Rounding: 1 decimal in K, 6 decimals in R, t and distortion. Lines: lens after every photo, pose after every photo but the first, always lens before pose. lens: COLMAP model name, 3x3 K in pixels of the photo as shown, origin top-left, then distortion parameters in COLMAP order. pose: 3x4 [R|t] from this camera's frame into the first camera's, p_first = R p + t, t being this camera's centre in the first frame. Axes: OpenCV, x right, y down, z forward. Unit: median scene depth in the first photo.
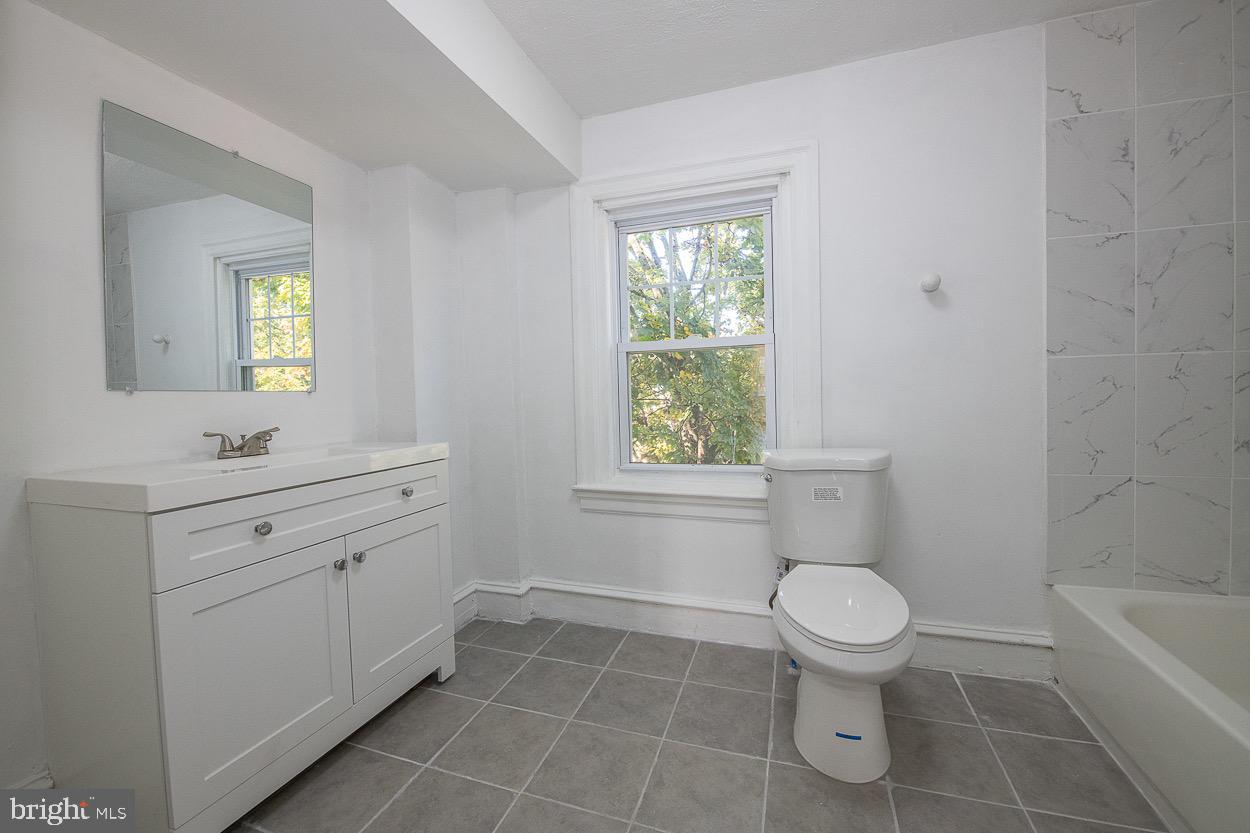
lens RADIAL K [[495.2, 0, 621.2], [0, 495.2, 413.3], [0, 0, 1]] dist [-0.019847, -0.001380]
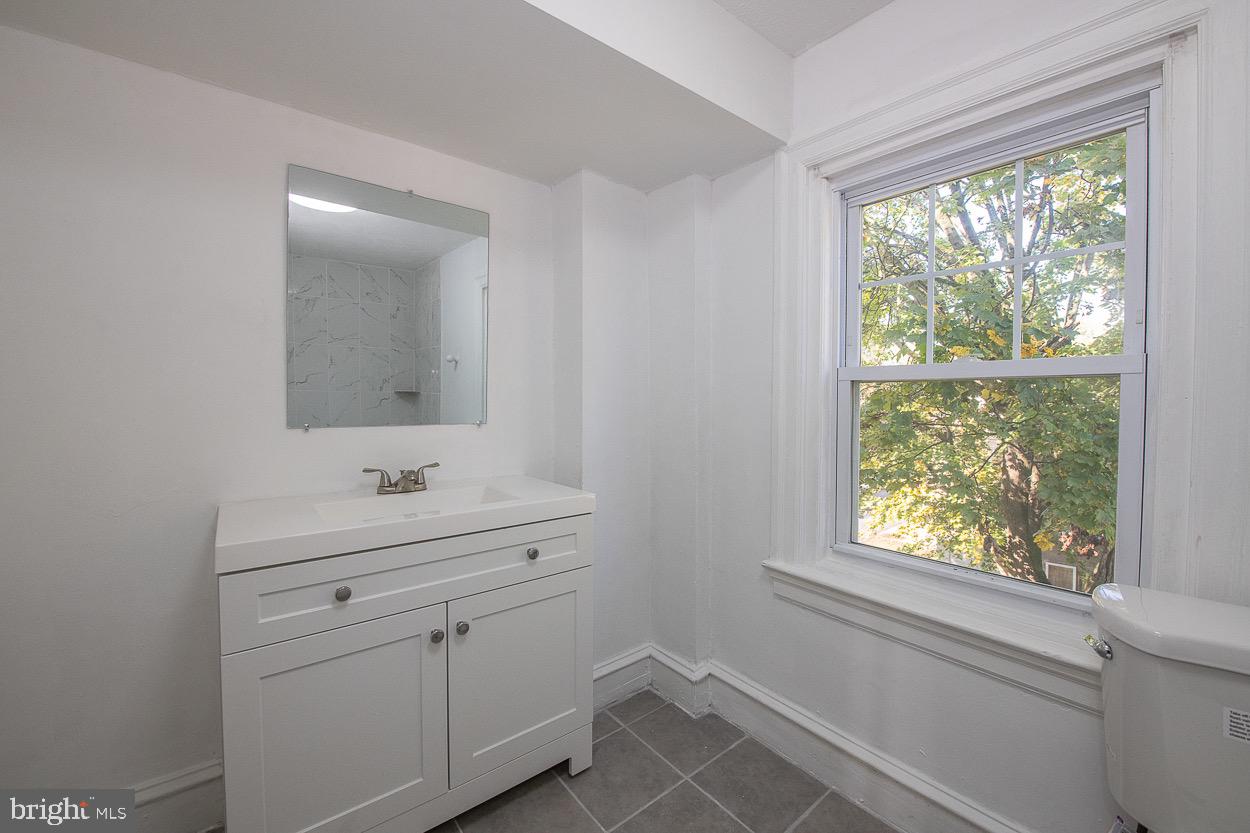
lens RADIAL K [[495.2, 0, 625.1], [0, 495.2, 413.4], [0, 0, 1]] dist [-0.019847, -0.001380]
pose [[0.849592, 0.043119, -0.525675, 0.107079], [-0.042411, 0.999010, 0.013400, -0.076661], [0.525733, 0.010910, 0.850580, 0.266519]]
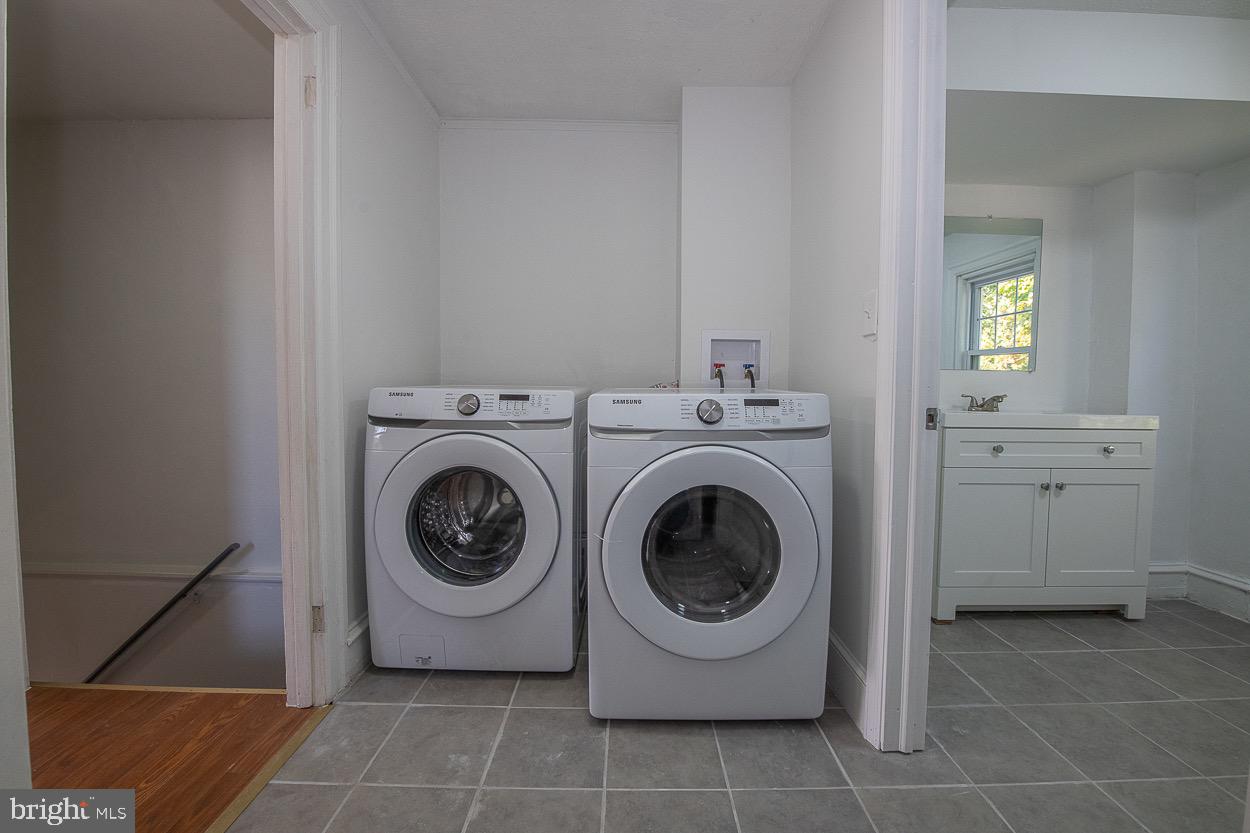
lens RADIAL K [[495.2, 0, 638.5], [0, 495.2, 406.8], [0, 0, 1]] dist [-0.019847, -0.001380]
pose [[0.341521, 0.058480, -0.938053, 0.233930], [-0.051020, 0.997744, 0.043626, 0.043701], [0.938488, 0.032960, 0.343734, -0.416210]]
